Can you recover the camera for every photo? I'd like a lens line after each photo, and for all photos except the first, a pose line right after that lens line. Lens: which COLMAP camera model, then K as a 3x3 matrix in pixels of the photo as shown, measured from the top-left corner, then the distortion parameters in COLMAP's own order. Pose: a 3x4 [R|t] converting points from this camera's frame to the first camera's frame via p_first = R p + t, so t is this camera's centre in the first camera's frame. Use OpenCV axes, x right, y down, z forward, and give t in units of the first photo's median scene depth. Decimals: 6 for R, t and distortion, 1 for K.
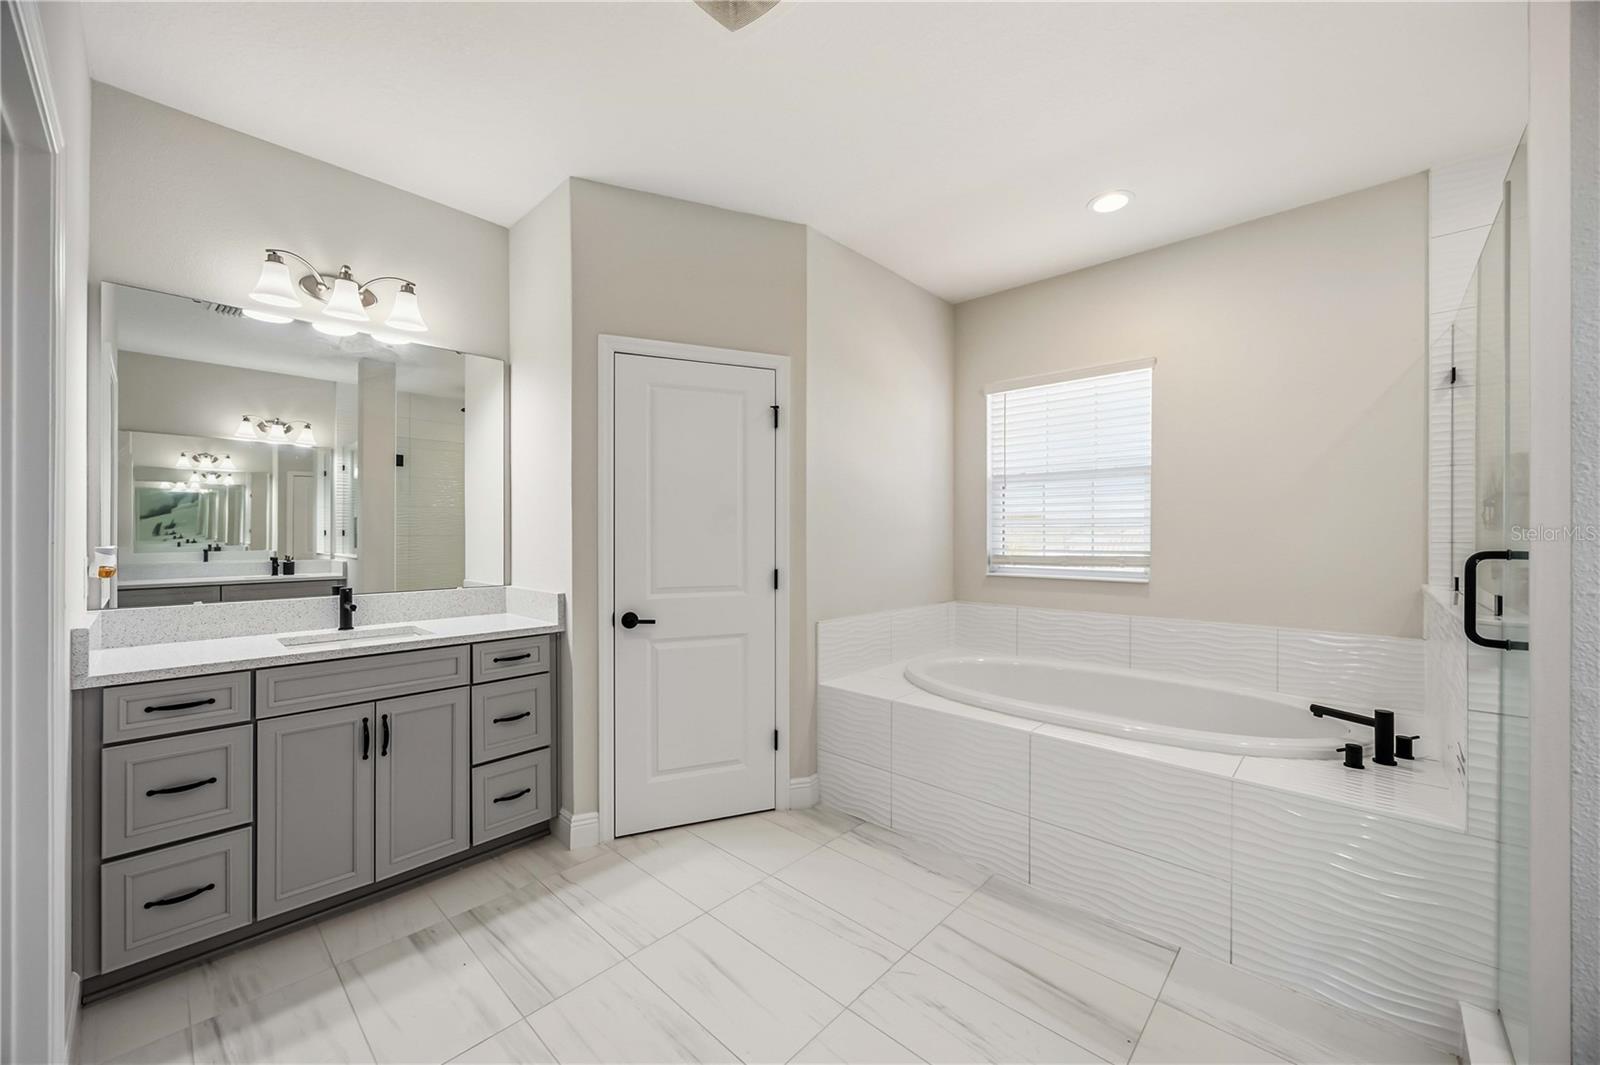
lens RADIAL K [[612.0, 0, 797.0], [0, 612.0, 536.1], [0, 0, 1]] dist [-0.000988, -0.000657]
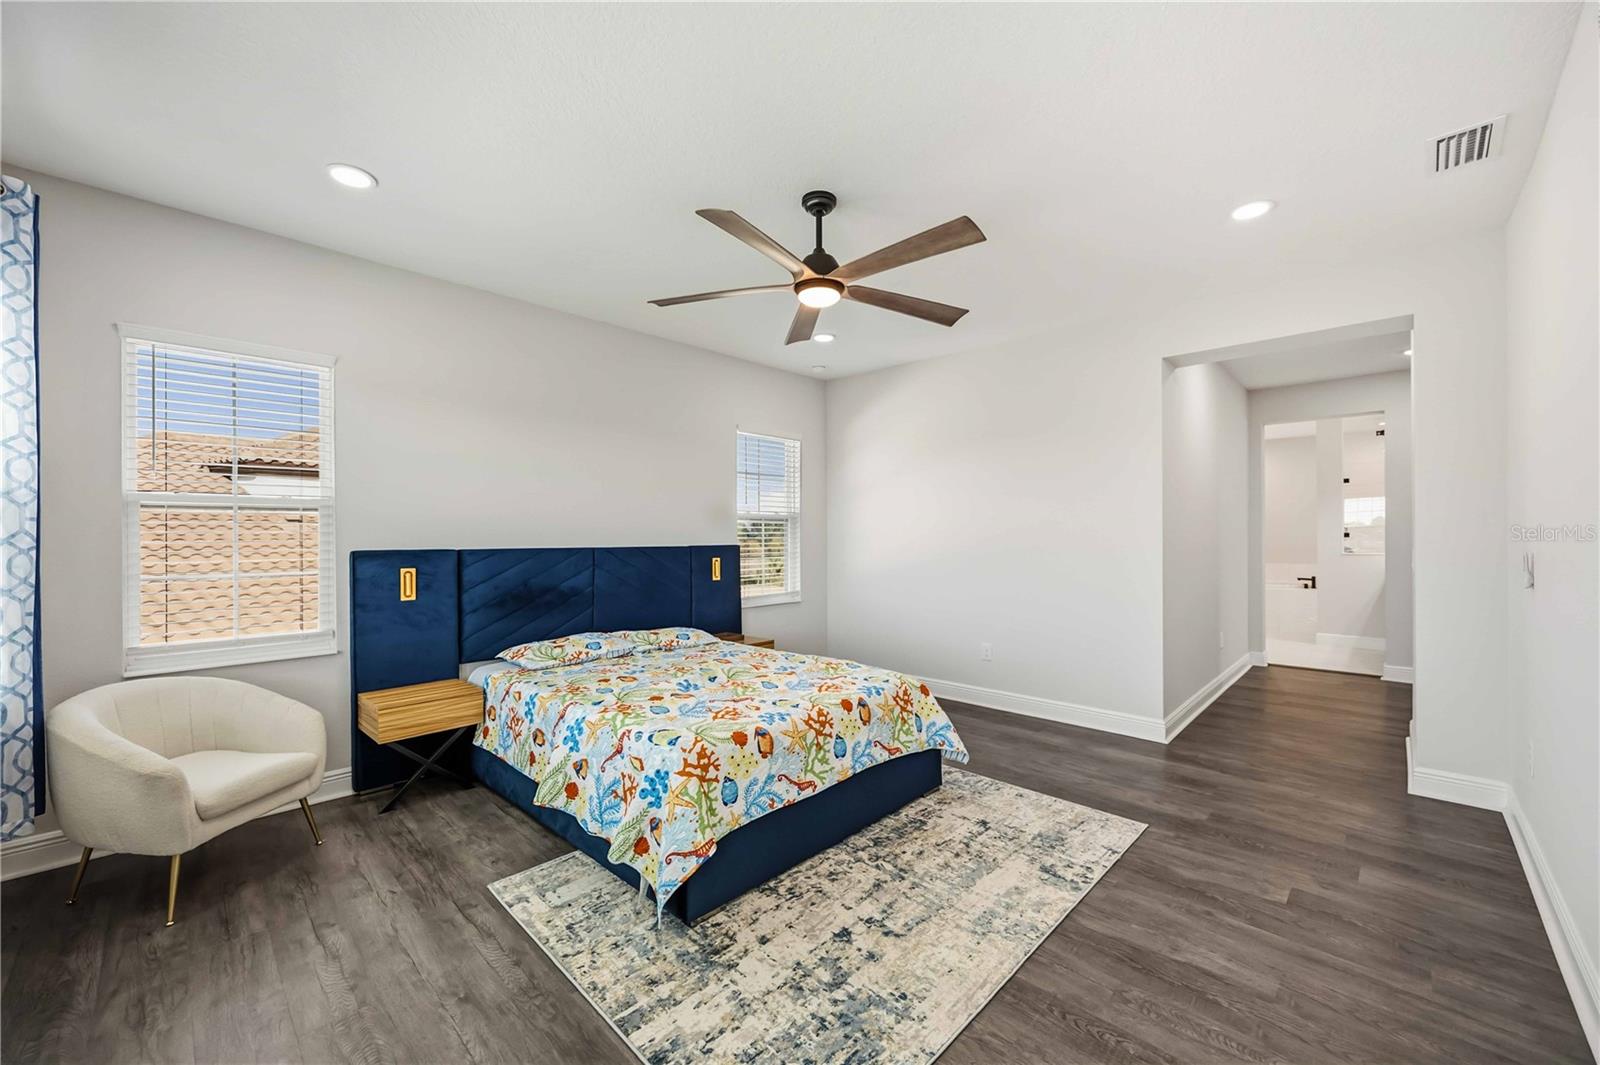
lens RADIAL K [[612.0, 0, 797.0], [0, 612.0, 536.1], [0, 0, 1]] dist [-0.000988, -0.000657]
pose [[0.999587, -0.004773, -0.028352, -1.549348], [0.004732, 0.999988, -0.001526, -0.005378], [0.028359, 0.001391, 0.999597, -2.068355]]
